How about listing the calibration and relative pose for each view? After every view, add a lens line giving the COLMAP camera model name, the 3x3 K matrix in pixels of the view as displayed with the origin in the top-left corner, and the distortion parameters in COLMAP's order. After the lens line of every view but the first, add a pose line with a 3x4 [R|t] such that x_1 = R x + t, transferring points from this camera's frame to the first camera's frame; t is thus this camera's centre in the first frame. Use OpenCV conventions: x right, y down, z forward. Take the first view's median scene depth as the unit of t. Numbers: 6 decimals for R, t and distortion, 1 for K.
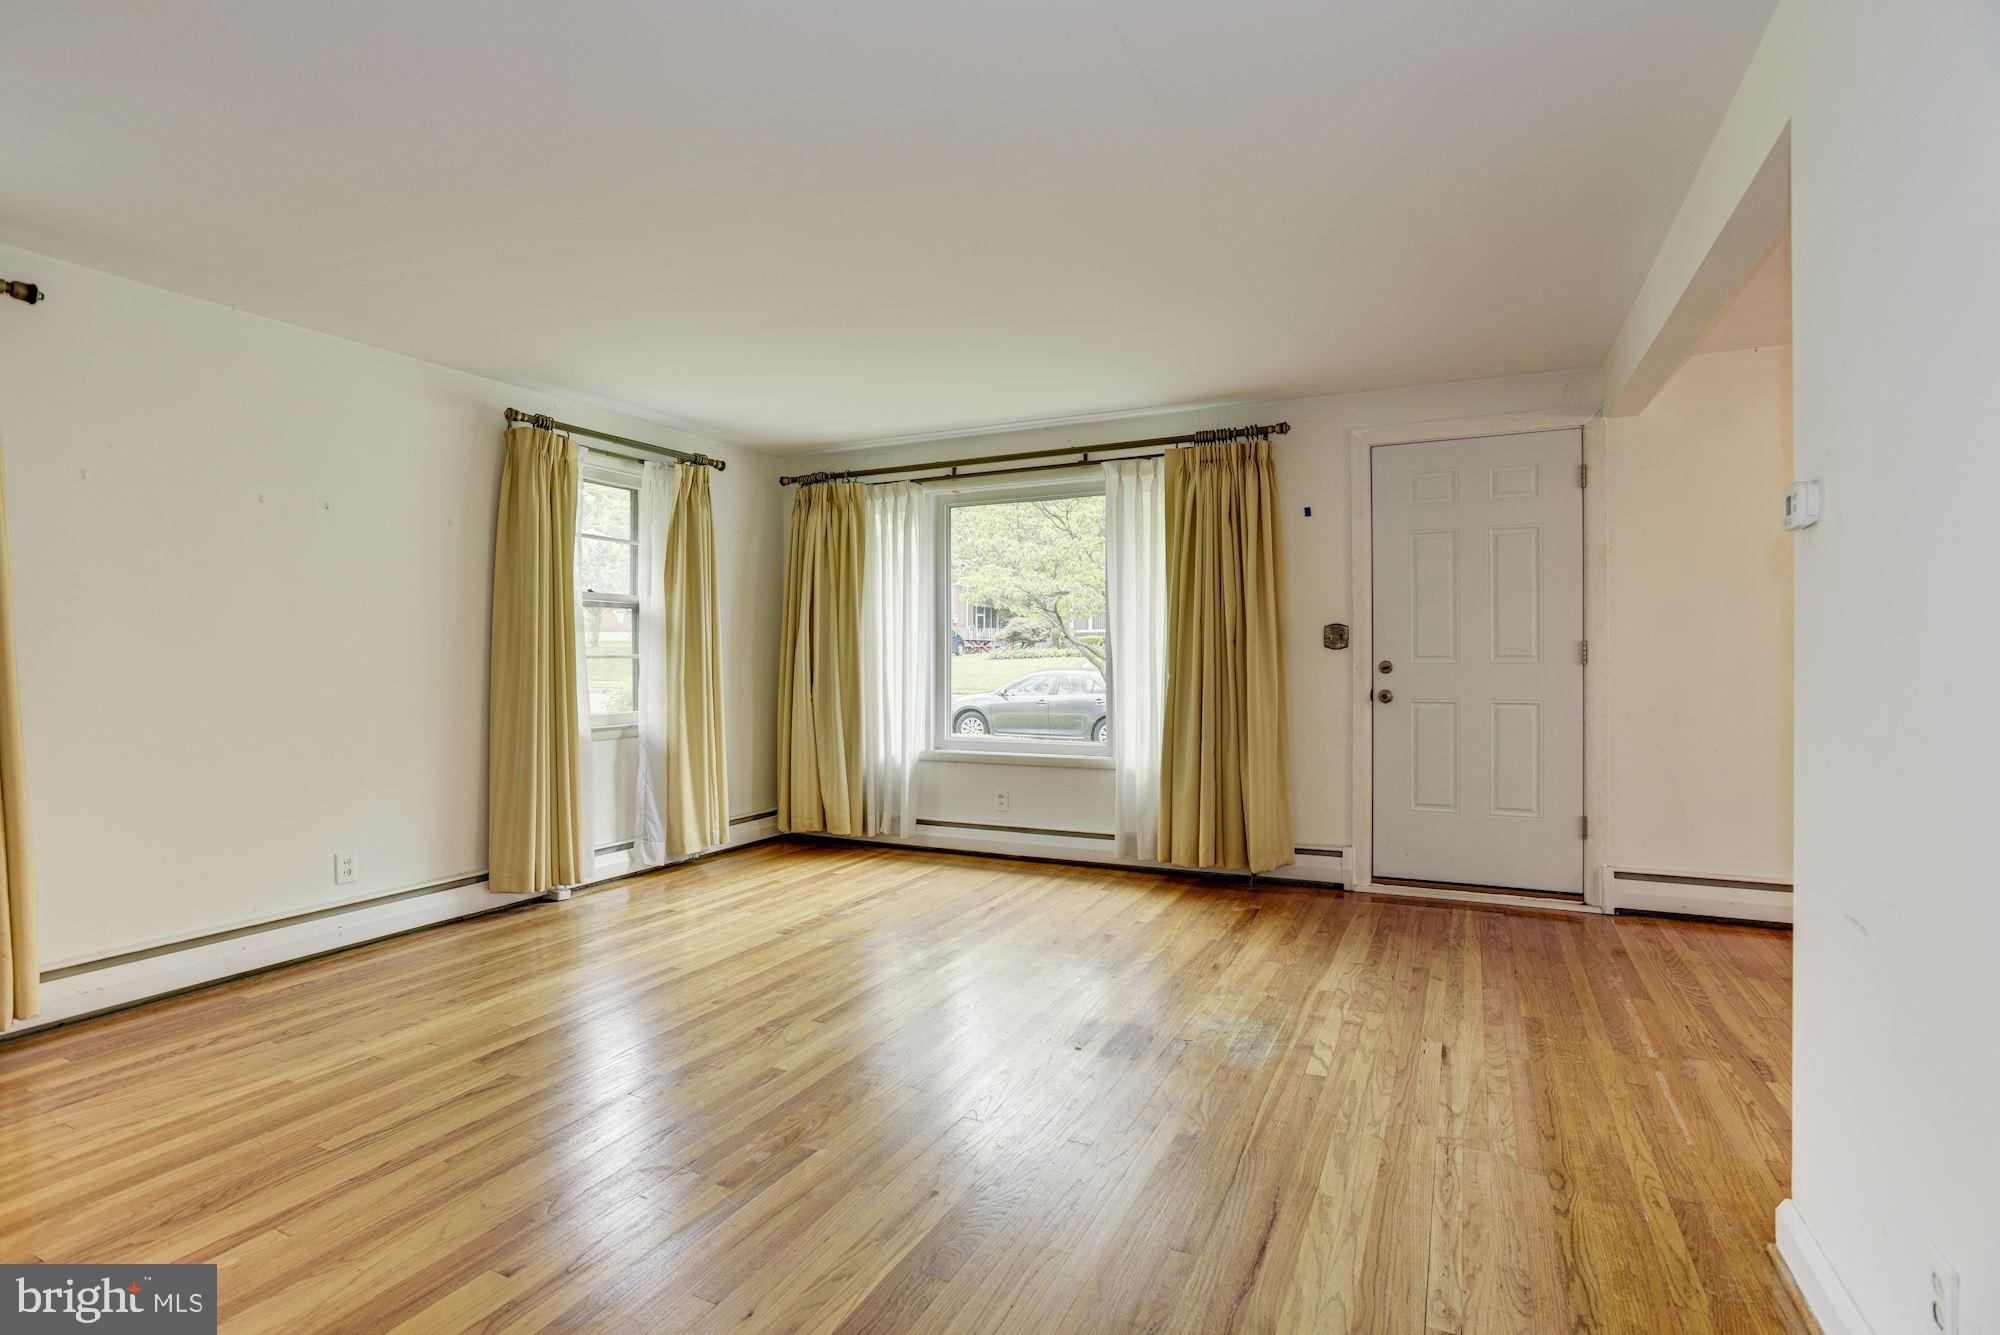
lens RADIAL K [[966.3, 0, 1019.9], [0, 966.3, 670.0], [0, 0, 1]] dist [-0.035998, 0.015713]
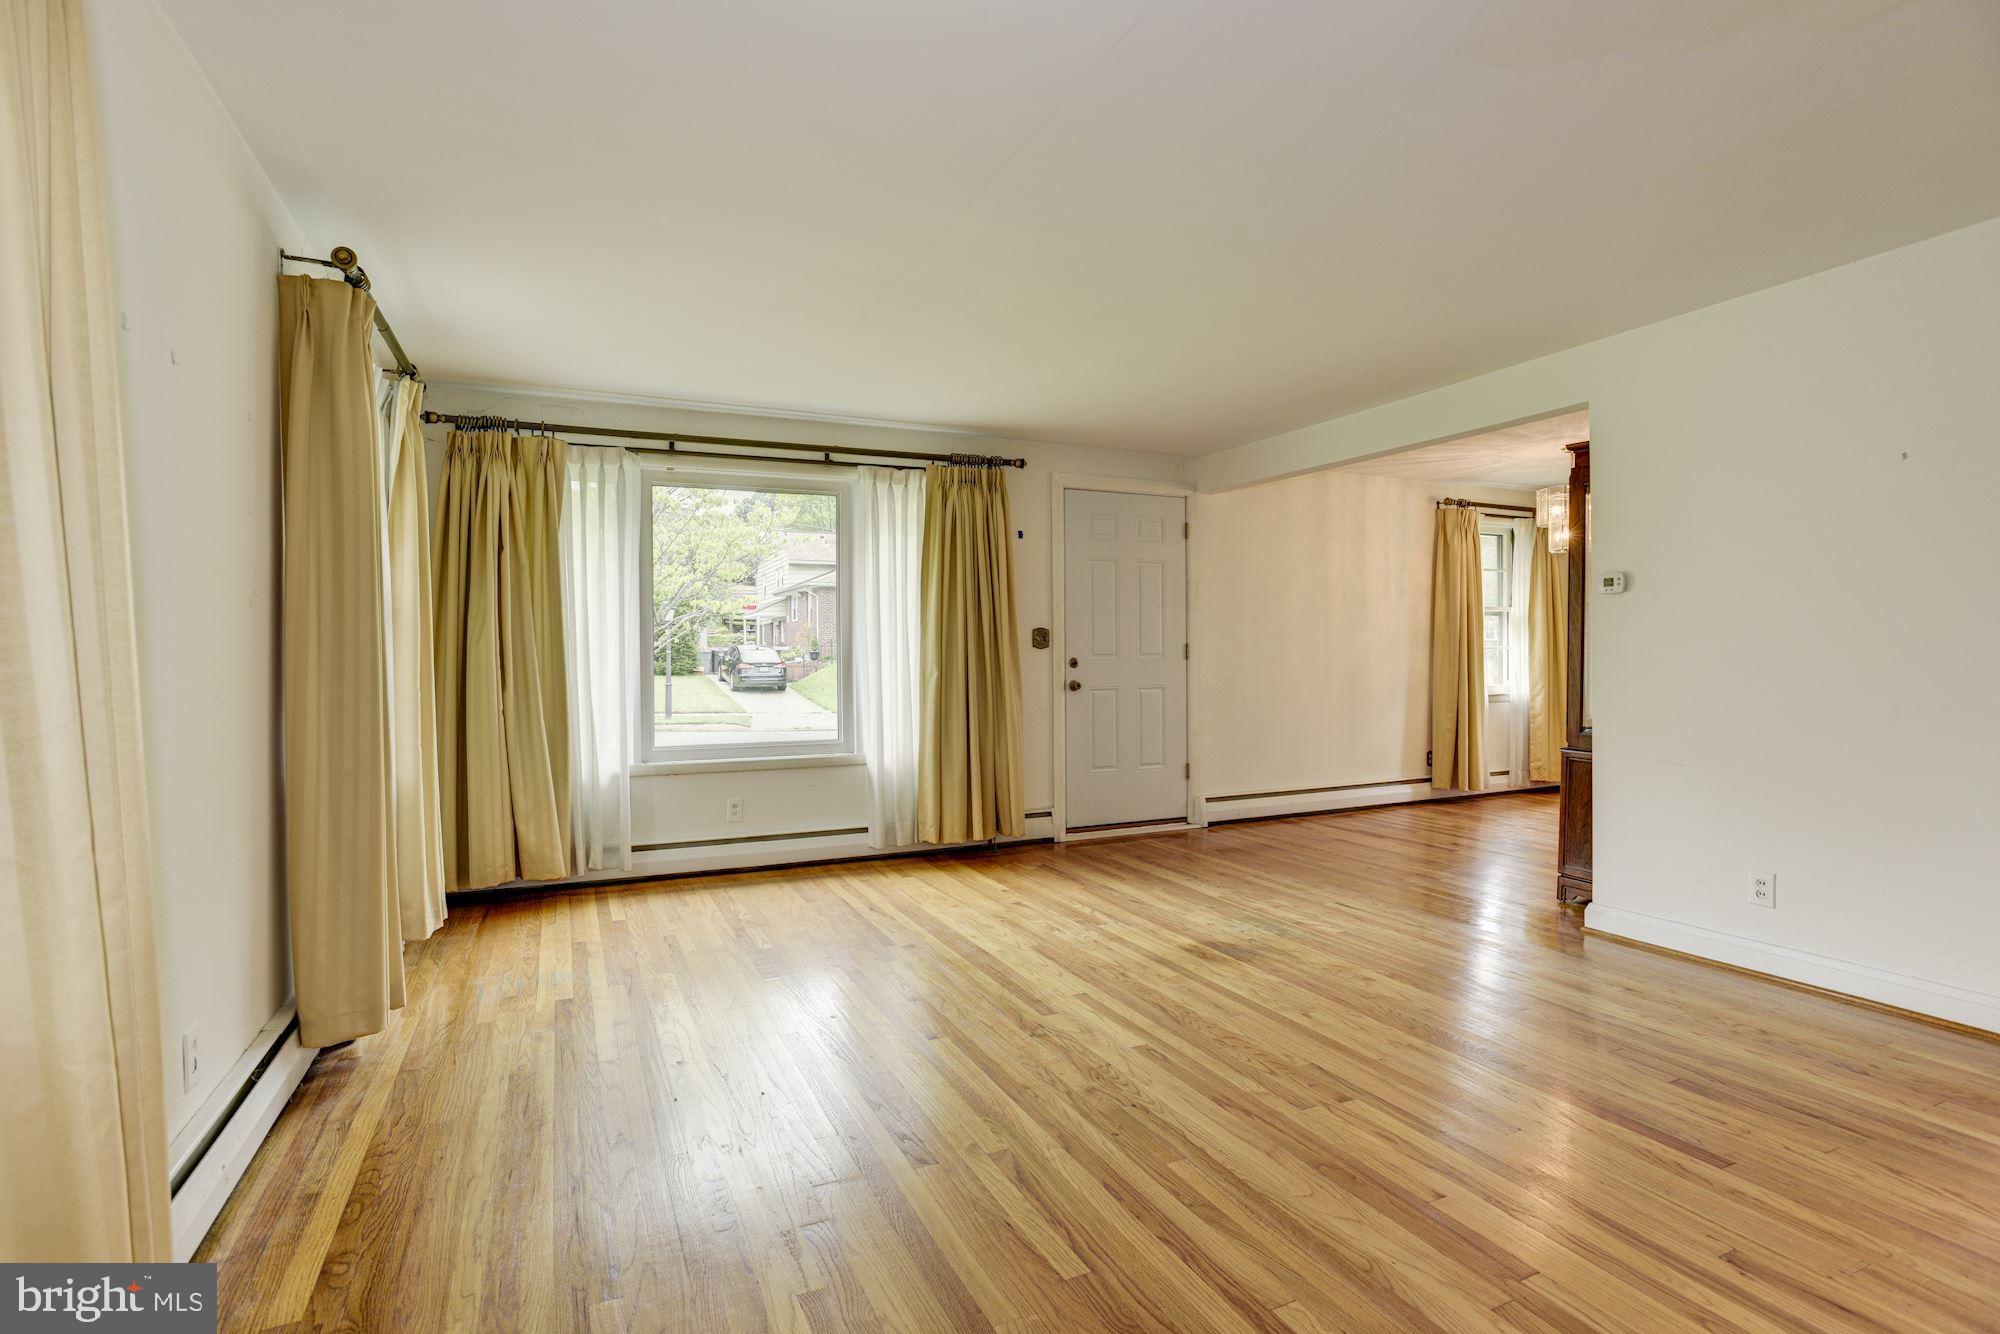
lens RADIAL K [[966.3, 0, 1022.2], [0, 966.3, 667.1], [0, 0, 1]] dist [-0.035998, 0.015713]
pose [[0.637966, -0.010811, 0.769988, -0.631743], [0.012207, 0.999918, 0.003925, -0.003113], [-0.769967, 0.006895, 0.638046, 0.225686]]
